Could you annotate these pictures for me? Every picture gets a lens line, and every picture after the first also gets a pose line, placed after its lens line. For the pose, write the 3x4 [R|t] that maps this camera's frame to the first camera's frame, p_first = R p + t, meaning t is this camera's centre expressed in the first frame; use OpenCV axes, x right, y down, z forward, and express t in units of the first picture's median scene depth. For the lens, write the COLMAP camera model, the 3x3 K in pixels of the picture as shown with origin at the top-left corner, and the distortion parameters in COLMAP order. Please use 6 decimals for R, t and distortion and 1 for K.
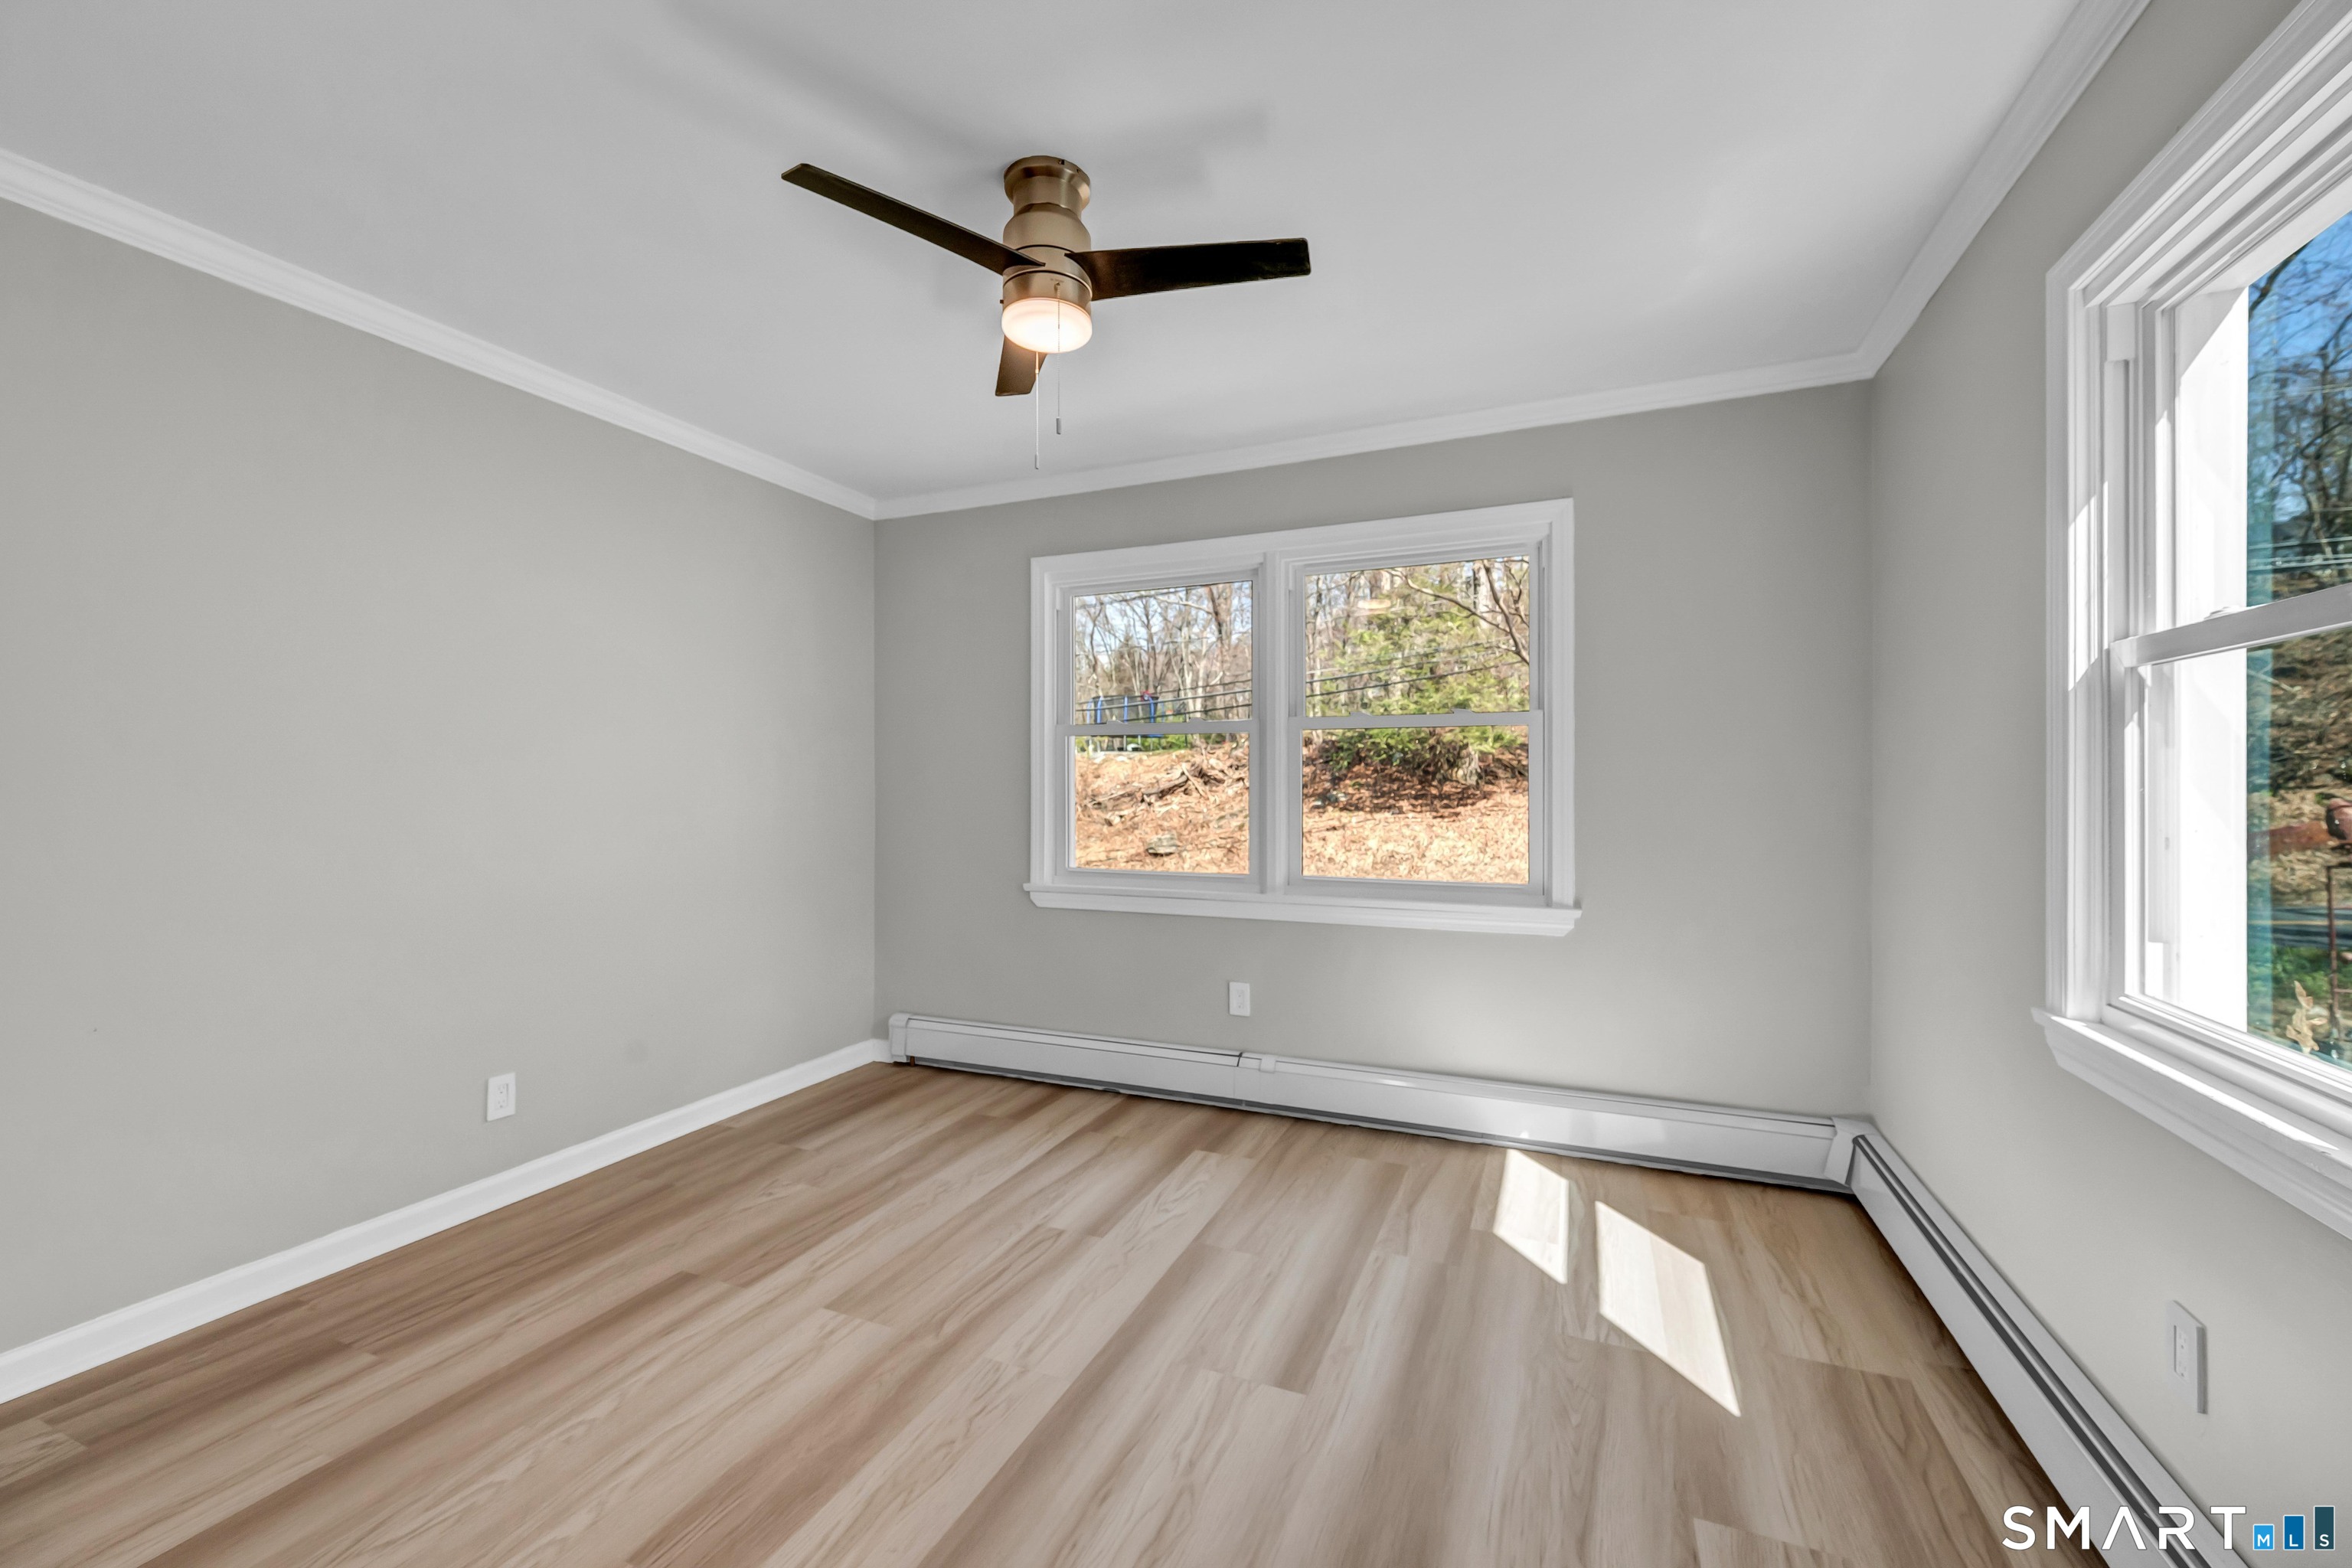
lens RADIAL K [[928.0, 0, 1193.0], [0, 928.0, 775.3], [0, 0, 1]] dist [-0.000822, -0.001056]
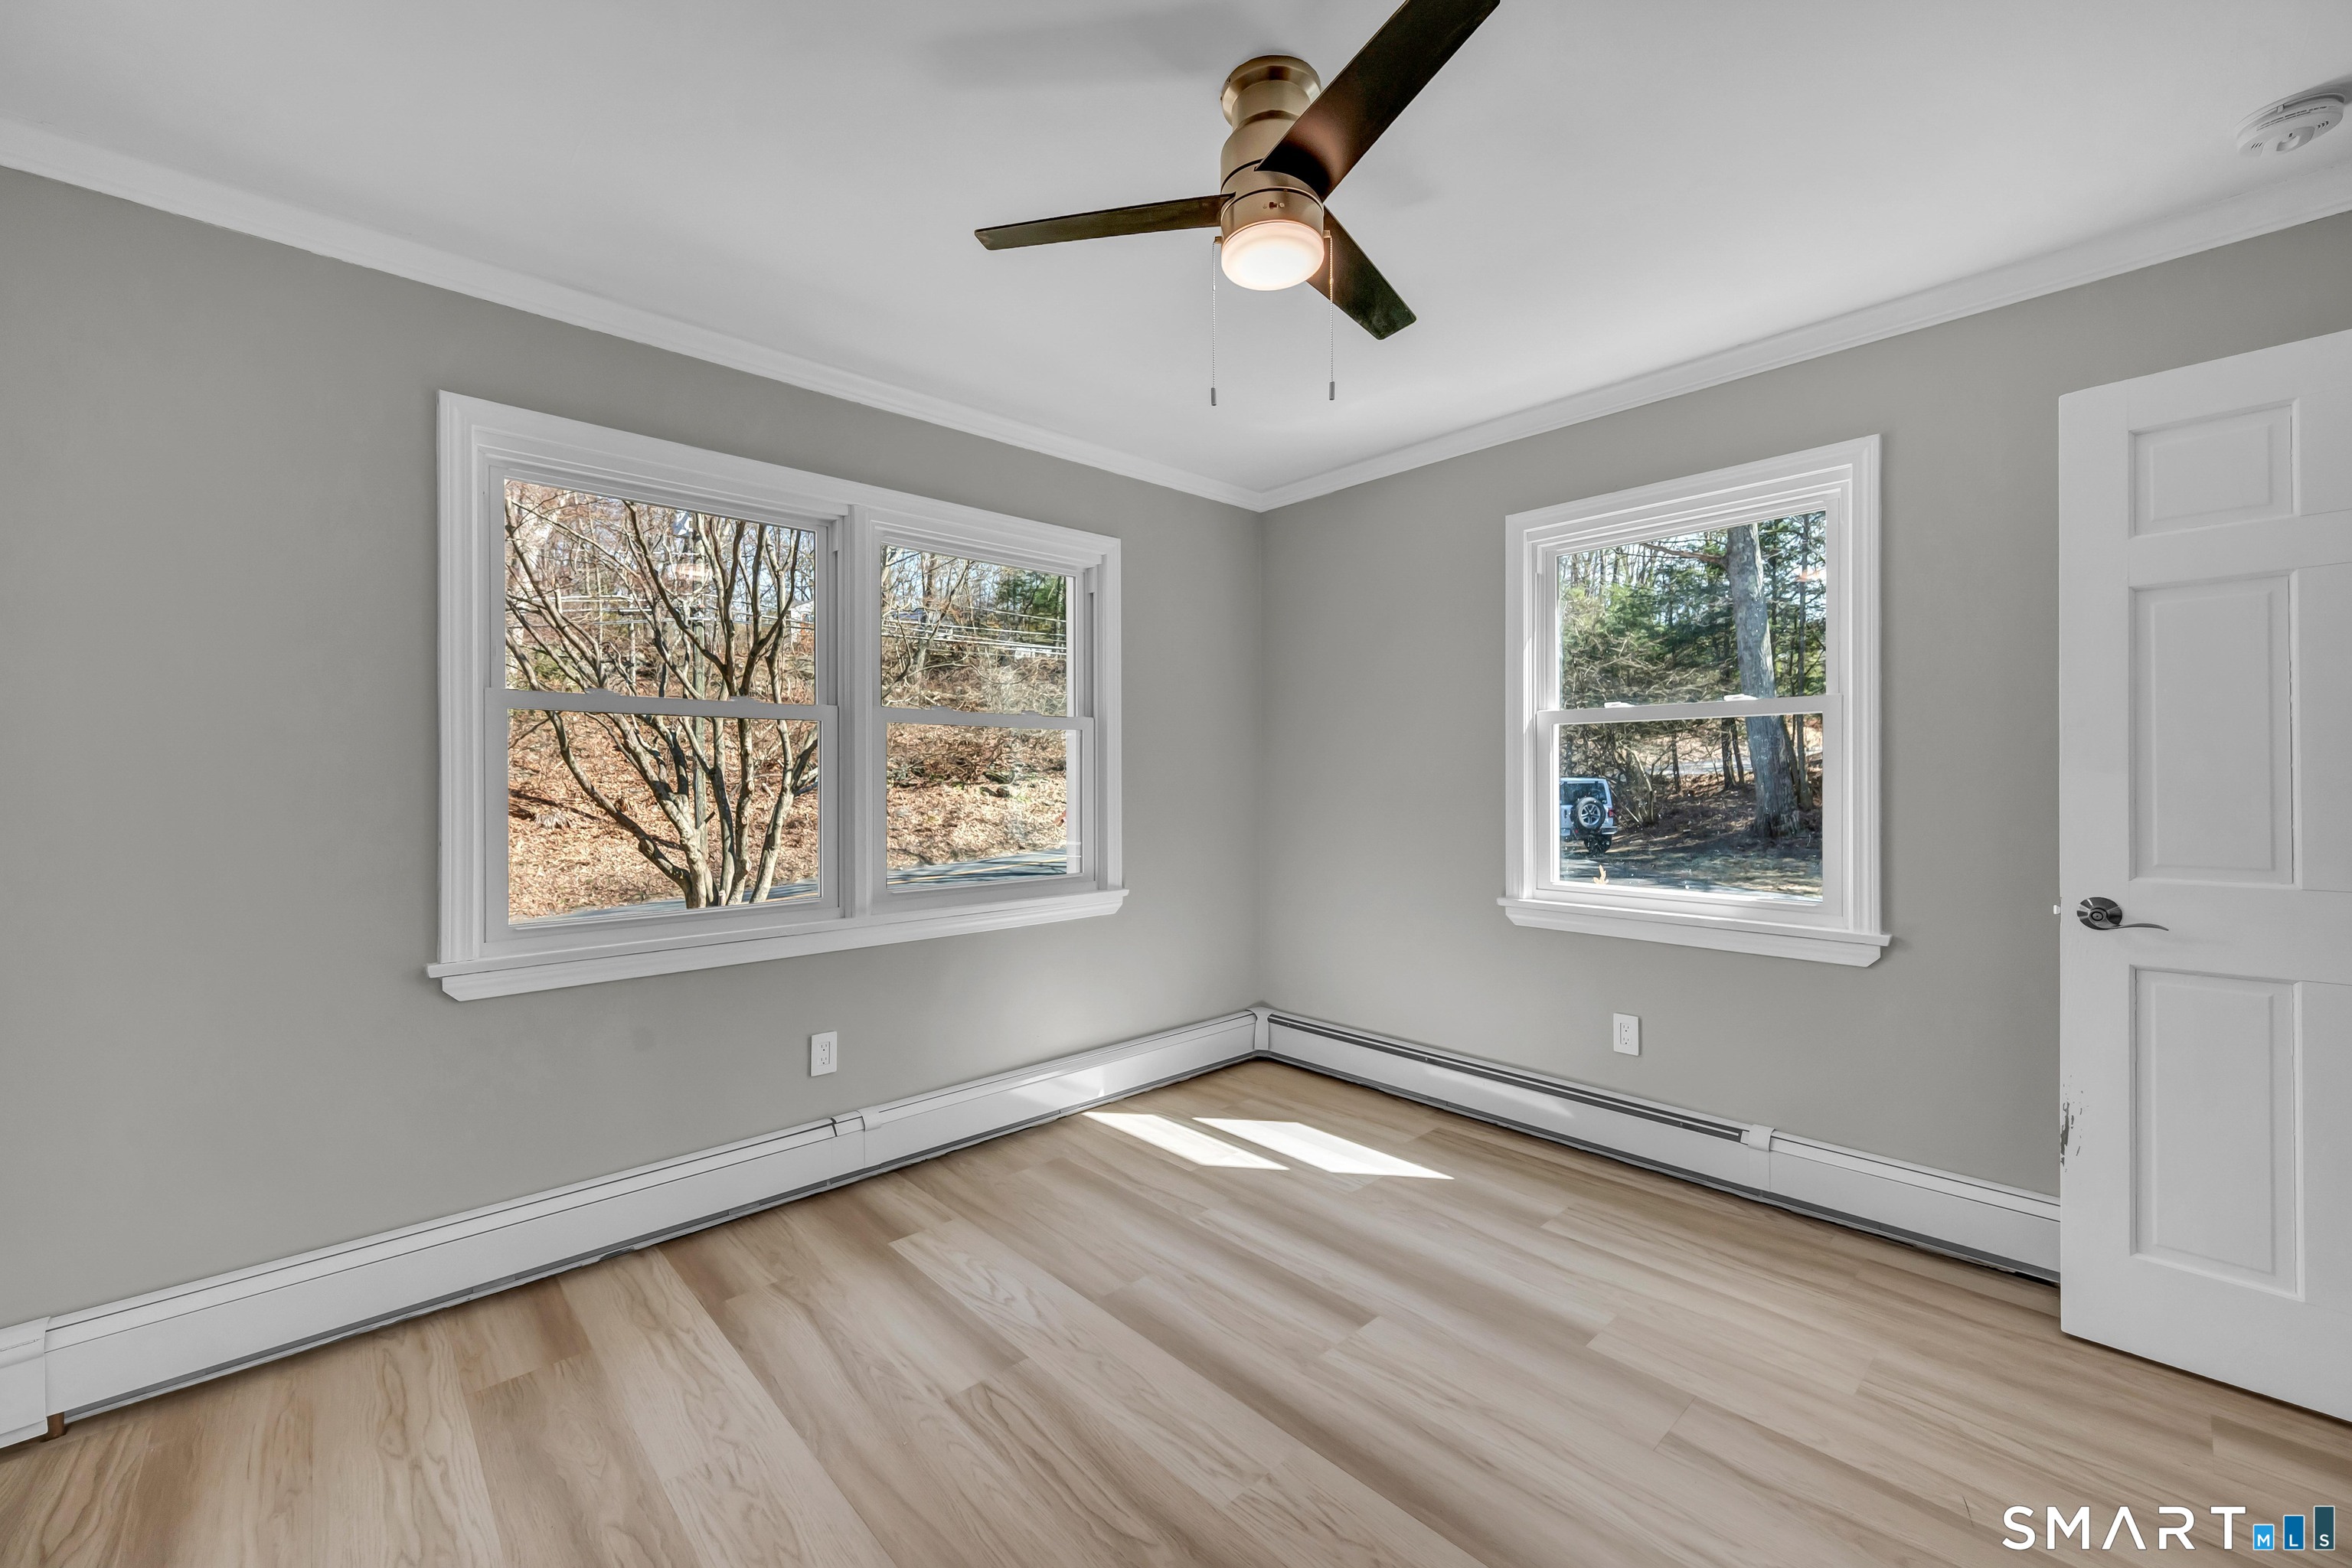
lens RADIAL K [[928.0, 0, 1123.4], [0, 928.0, 777.3], [0, 0, 1]] dist [-0.000822, -0.001056]
pose [[0.434411, 0.000455, 0.900714, -0.633202], [-0.003002, 0.999995, 0.000943, 0.001521], [-0.900710, -0.003114, 0.434411, 0.475834]]
